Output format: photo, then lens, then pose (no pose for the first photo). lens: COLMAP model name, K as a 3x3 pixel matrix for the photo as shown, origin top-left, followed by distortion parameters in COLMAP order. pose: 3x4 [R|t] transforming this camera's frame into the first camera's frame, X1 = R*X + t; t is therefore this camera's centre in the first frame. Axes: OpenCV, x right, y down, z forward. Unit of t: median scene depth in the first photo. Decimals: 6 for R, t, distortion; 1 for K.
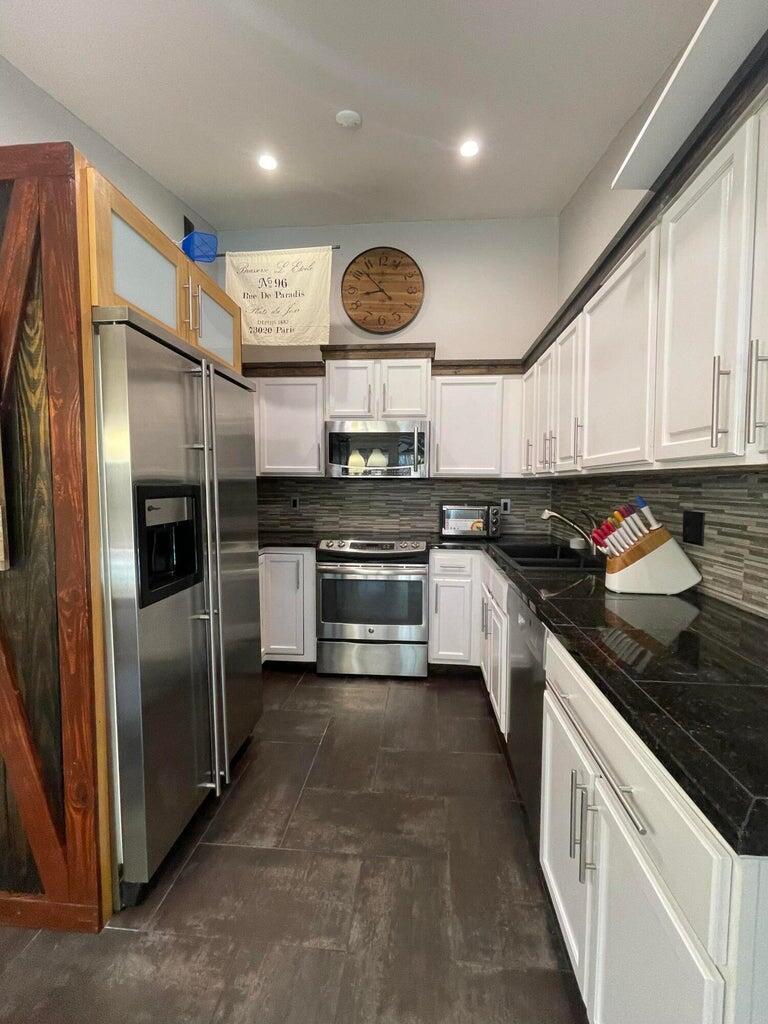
lens RADIAL K [[411.5, 0, 393.0], [0, 411.5, 503.5], [0, 0, 1]] dist [0.001283, 0.000013]
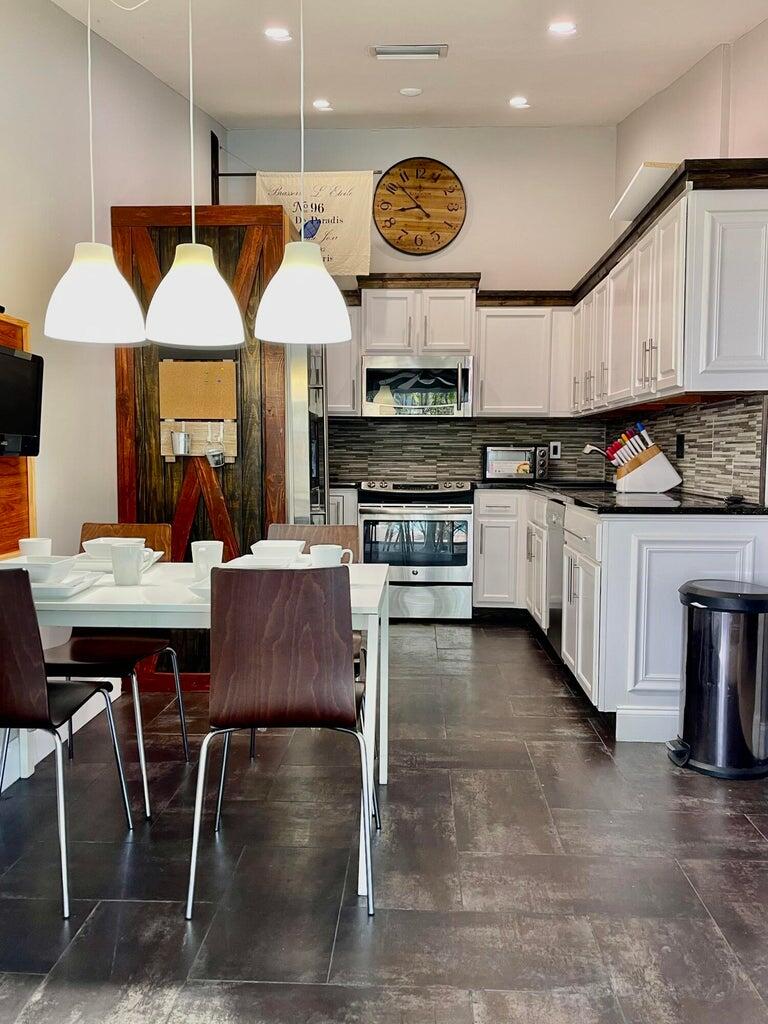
lens RADIAL K [[864.4, 0, 384.0], [0, 864.4, 512.0], [0, 0, 1]] dist [0.062439, -0.004843]
pose [[0.999360, -0.001697, 0.035739, -0.187464], [0.000945, 0.999778, 0.021052, 0.113979], [-0.035766, -0.021004, 0.999139, -0.980948]]
